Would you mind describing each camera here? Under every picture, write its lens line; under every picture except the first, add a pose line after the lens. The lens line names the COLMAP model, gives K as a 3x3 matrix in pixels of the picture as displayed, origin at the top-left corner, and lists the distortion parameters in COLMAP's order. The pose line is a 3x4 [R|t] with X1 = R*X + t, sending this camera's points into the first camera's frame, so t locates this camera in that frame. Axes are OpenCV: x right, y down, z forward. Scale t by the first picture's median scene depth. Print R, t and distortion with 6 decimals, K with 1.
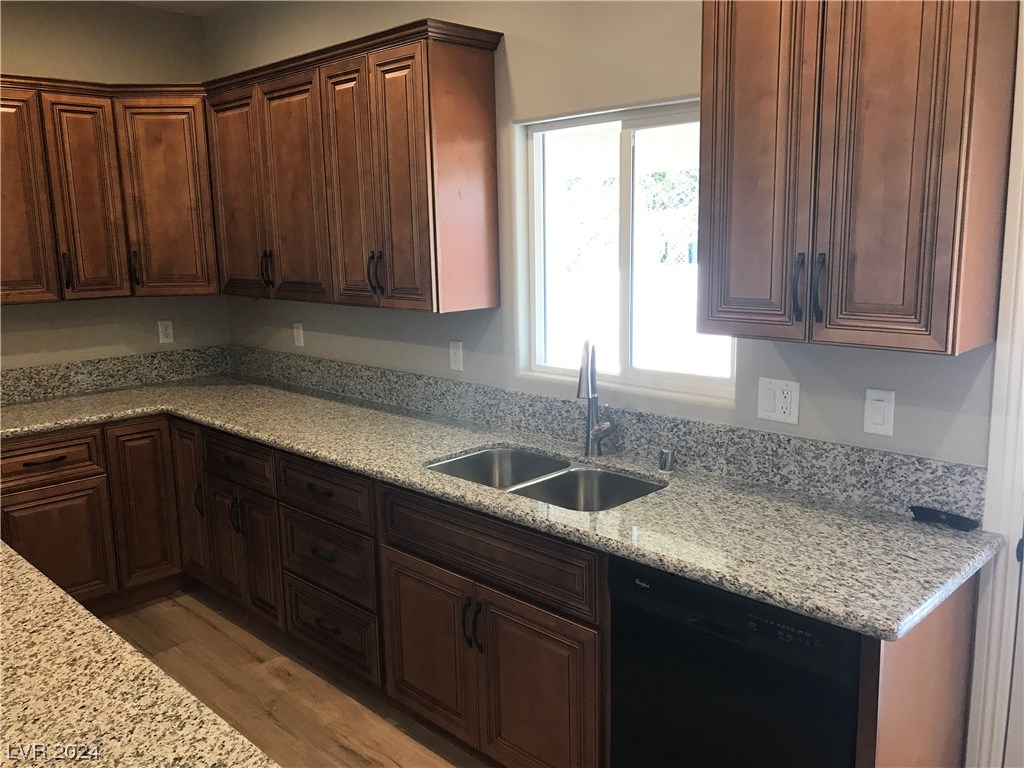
lens RADIAL K [[829.0, 0, 515.1], [0, 829.0, 382.3], [0, 0, 1]] dist [0.047589, -0.077784]
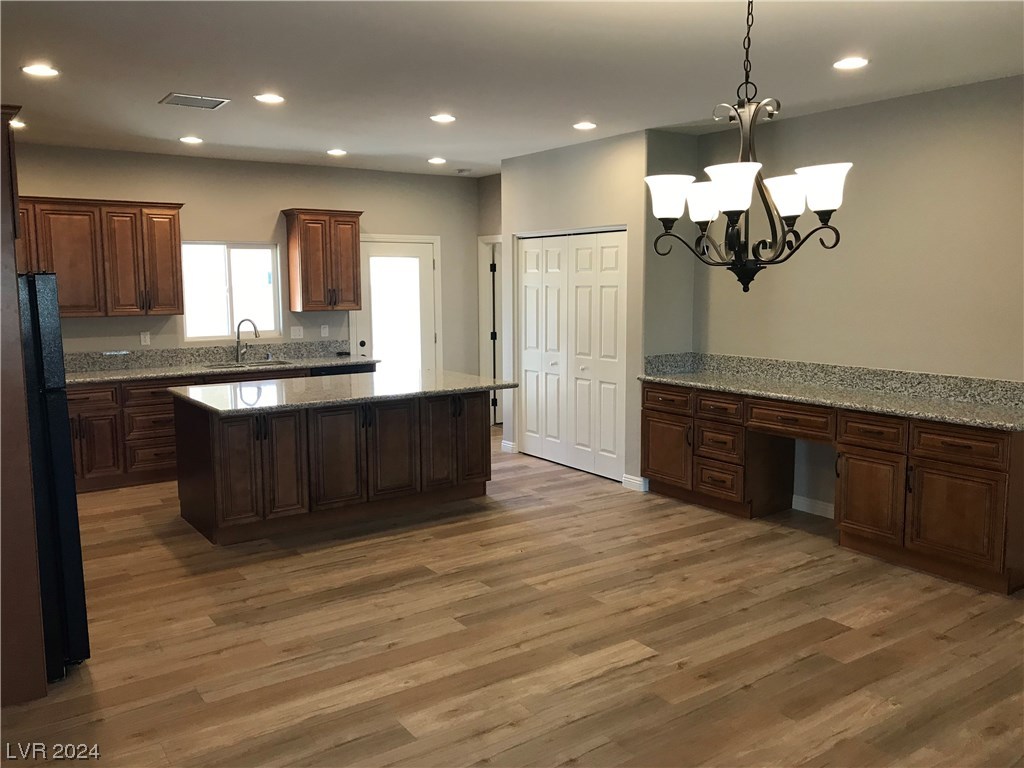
lens RADIAL K [[829.0, 0, 514.0], [0, 829.0, 380.7], [0, 0, 1]] dist [0.047589, -0.077784]
pose [[0.190626, -0.103026, 0.976241, -2.654422], [0.174686, 0.982165, 0.069541, 0.123571], [-0.965995, 0.157279, 0.205224, -0.495743]]
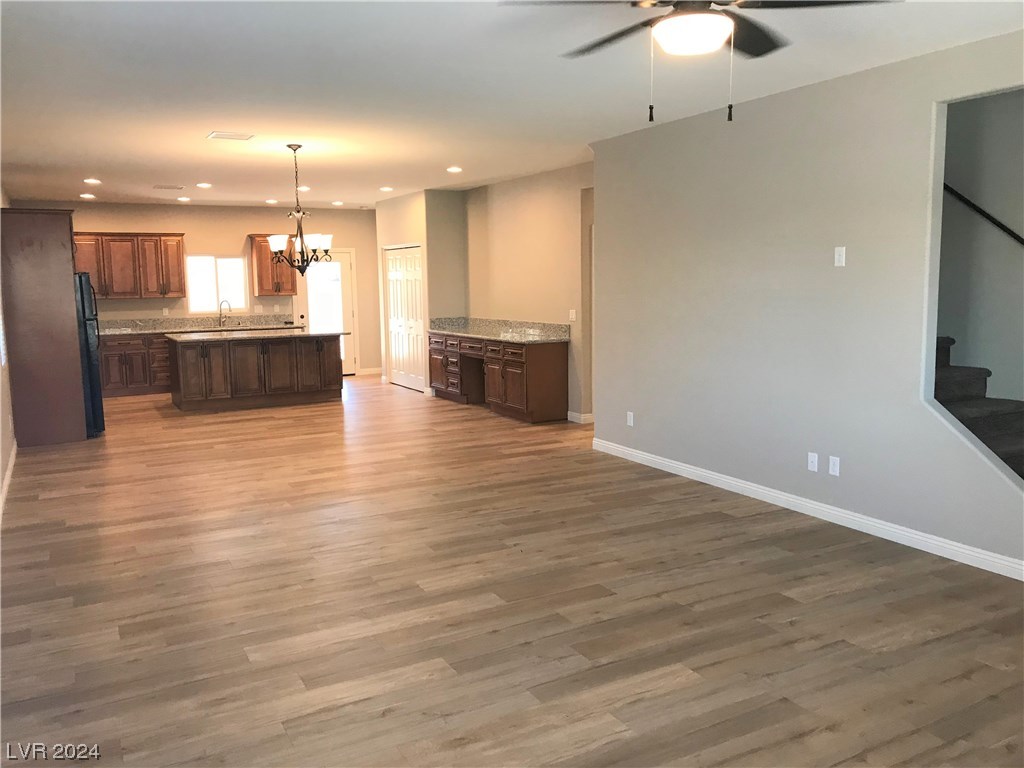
lens RADIAL K [[829.0, 0, 510.1], [0, 829.0, 385.3], [0, 0, 1]] dist [0.047589, -0.077784]
pose [[0.300892, -0.109180, 0.947388, -4.180072], [0.179160, 0.982208, 0.056292, 0.471367], [-0.936678, 0.152796, 0.315099, -2.093648]]
